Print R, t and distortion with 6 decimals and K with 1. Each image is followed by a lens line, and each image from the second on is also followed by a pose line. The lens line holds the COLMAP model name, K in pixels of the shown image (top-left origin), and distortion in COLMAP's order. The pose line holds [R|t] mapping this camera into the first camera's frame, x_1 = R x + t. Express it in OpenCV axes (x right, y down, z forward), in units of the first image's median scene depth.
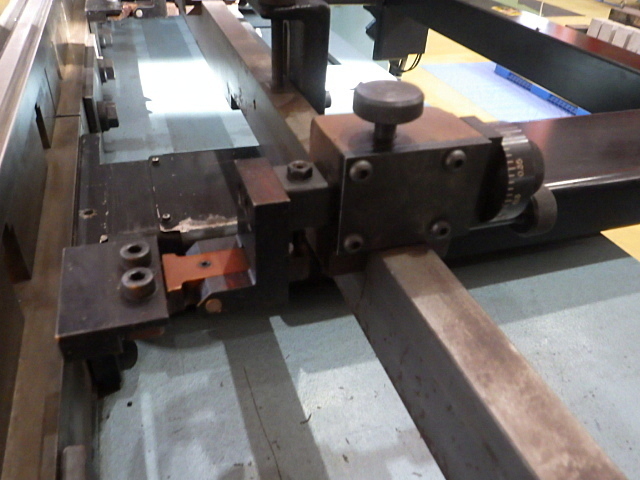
lens RADIAL K [[532.8, 0, 320.0], [0, 532.8, 240.0], [0, 0, 1]] dist [-0.001886, 0.001869]
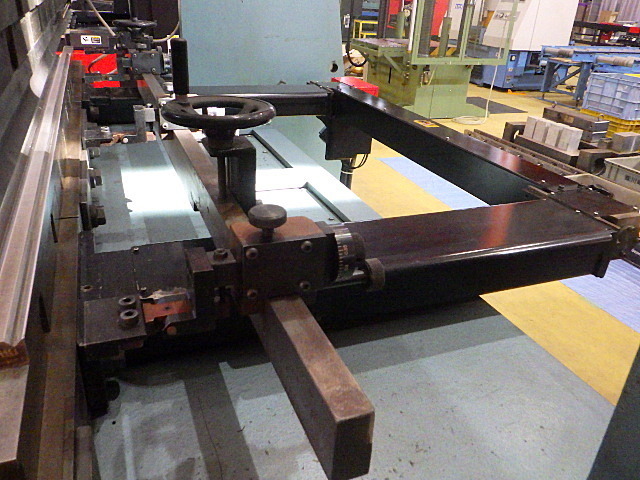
lens RADIAL K [[532.8, 0, 320.0], [0, 532.8, 240.0], [0, 0, 1]] dist [-0.001886, 0.001869]
pose [[0.998680, -0.020172, 0.047247, 0.111700], [0.027410, 0.987067, -0.157945, 0.062065], [-0.043450, 0.159031, 0.986317, -0.423535]]
